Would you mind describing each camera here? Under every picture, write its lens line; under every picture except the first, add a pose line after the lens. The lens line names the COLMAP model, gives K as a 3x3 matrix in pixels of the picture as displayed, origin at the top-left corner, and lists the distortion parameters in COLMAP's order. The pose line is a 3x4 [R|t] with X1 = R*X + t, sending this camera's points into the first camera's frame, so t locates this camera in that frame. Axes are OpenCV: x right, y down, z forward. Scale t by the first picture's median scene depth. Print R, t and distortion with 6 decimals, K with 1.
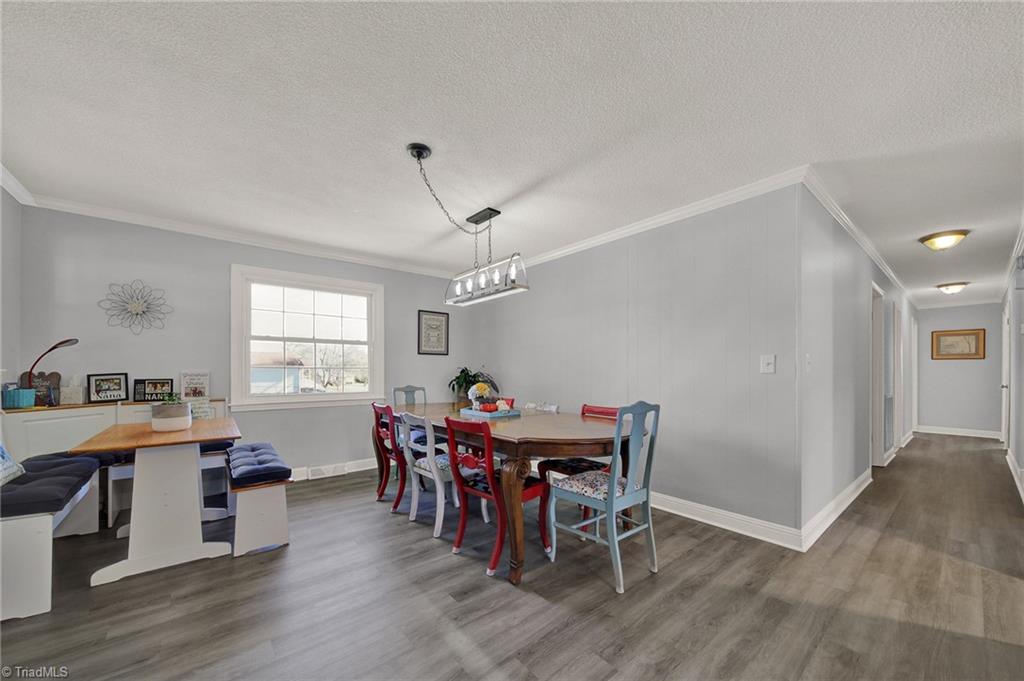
lens RADIAL K [[378.2, 0, 513.3], [0, 378.2, 372.1], [0, 0, 1]] dist [0.000573, -0.000014]
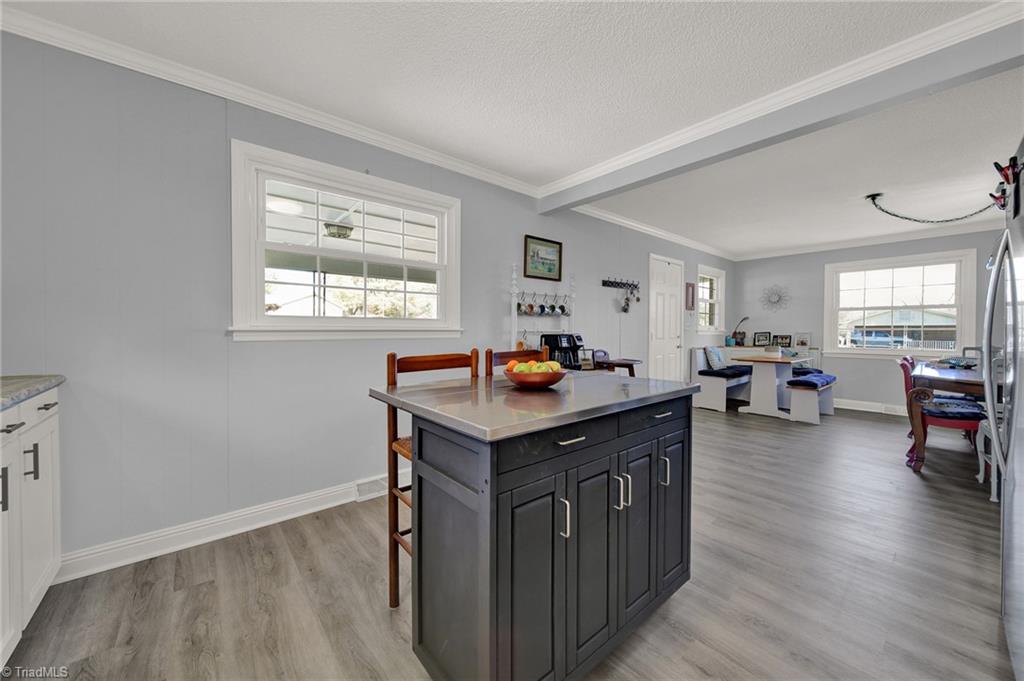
lens RADIAL K [[374.5, 0, 498.8], [0, 374.5, 326.3], [0, 0, 1]] dist [0.001921, 0.000628]
pose [[-0.015888, -0.013441, -0.999783, 0.977045], [-0.007093, 0.999886, -0.013329, 0.007885], [0.999849, 0.006879, -0.015982, -0.404017]]
